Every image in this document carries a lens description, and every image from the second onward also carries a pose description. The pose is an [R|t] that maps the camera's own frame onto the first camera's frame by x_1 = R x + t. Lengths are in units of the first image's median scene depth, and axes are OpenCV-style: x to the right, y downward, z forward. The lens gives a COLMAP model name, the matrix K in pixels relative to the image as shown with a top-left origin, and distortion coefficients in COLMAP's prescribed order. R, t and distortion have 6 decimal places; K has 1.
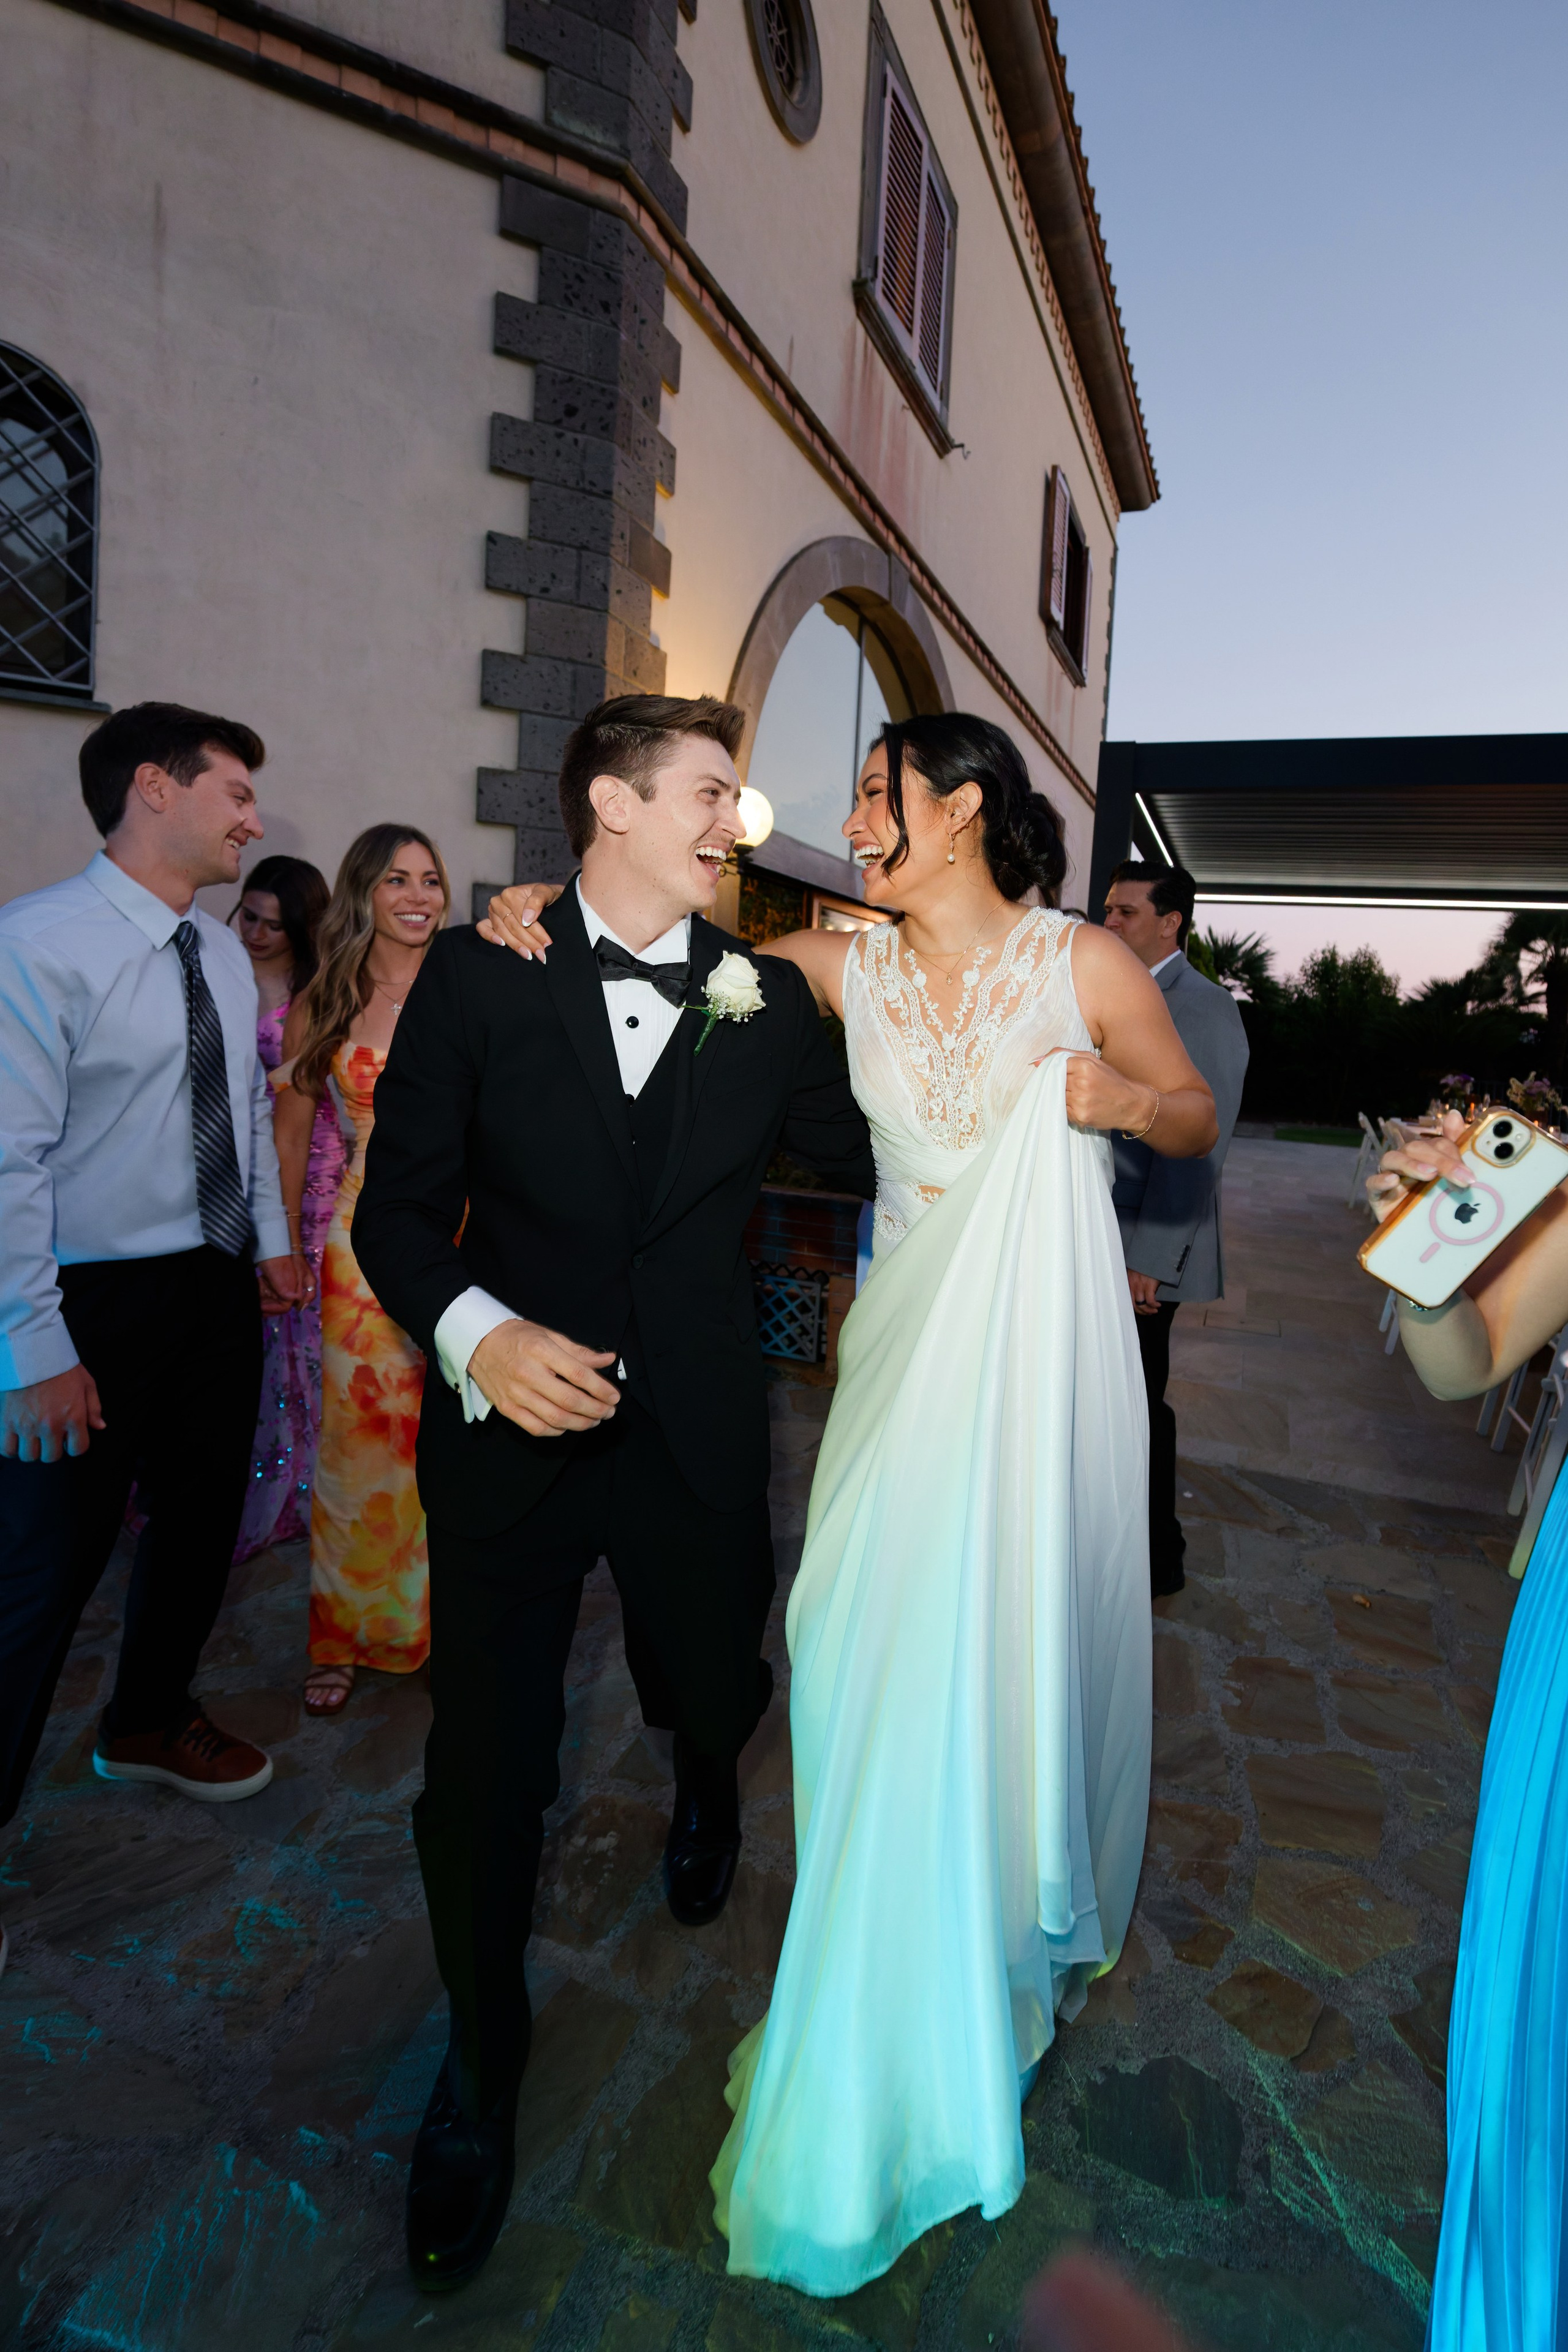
lens RADIAL K [[1069.3, 0, 836.3], [0, 1069.3, 1044.4], [0, 0, 1]] dist [-0.002173, 0.007150]
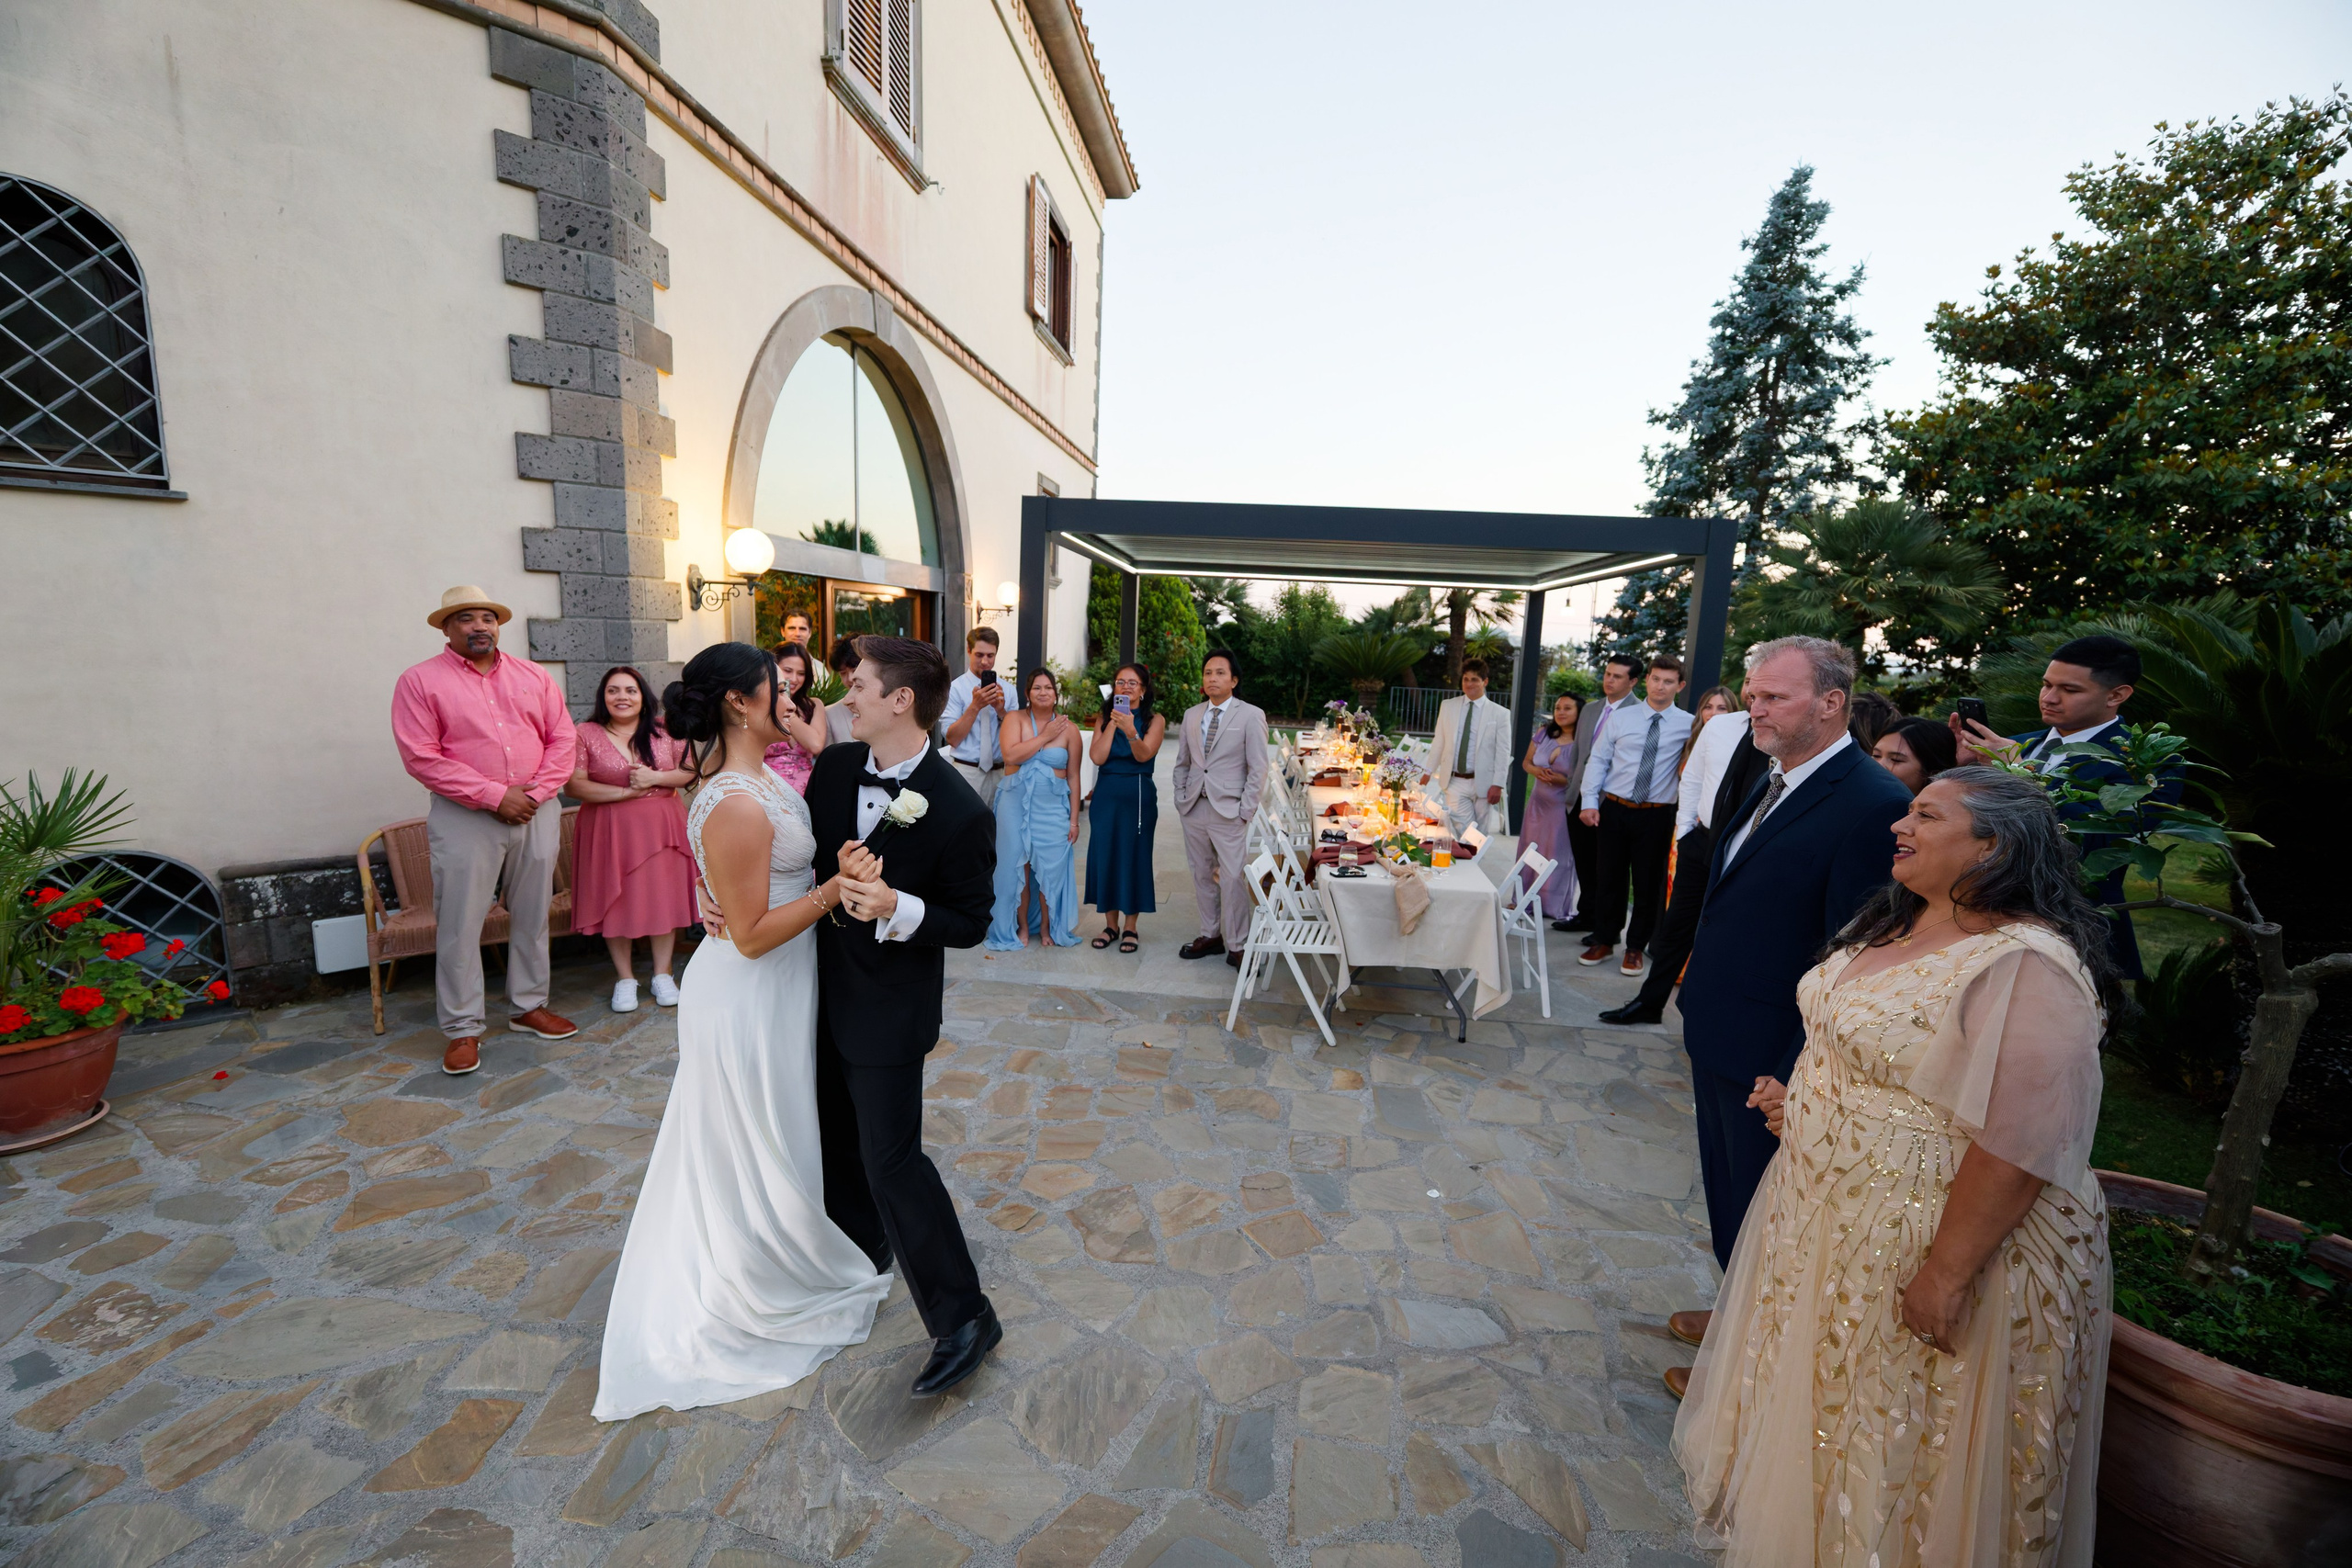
lens RADIAL K [[966.0, 0, 1142.4], [0, 966.0, 800.1], [0, 0, 1]] dist [0.000382, -0.000461]
pose [[0.969547, -0.054149, 0.238845, 0.083246], [0.016508, 0.987482, 0.156863, -0.095422], [-0.244349, -0.148143, 0.958304, -0.308422]]
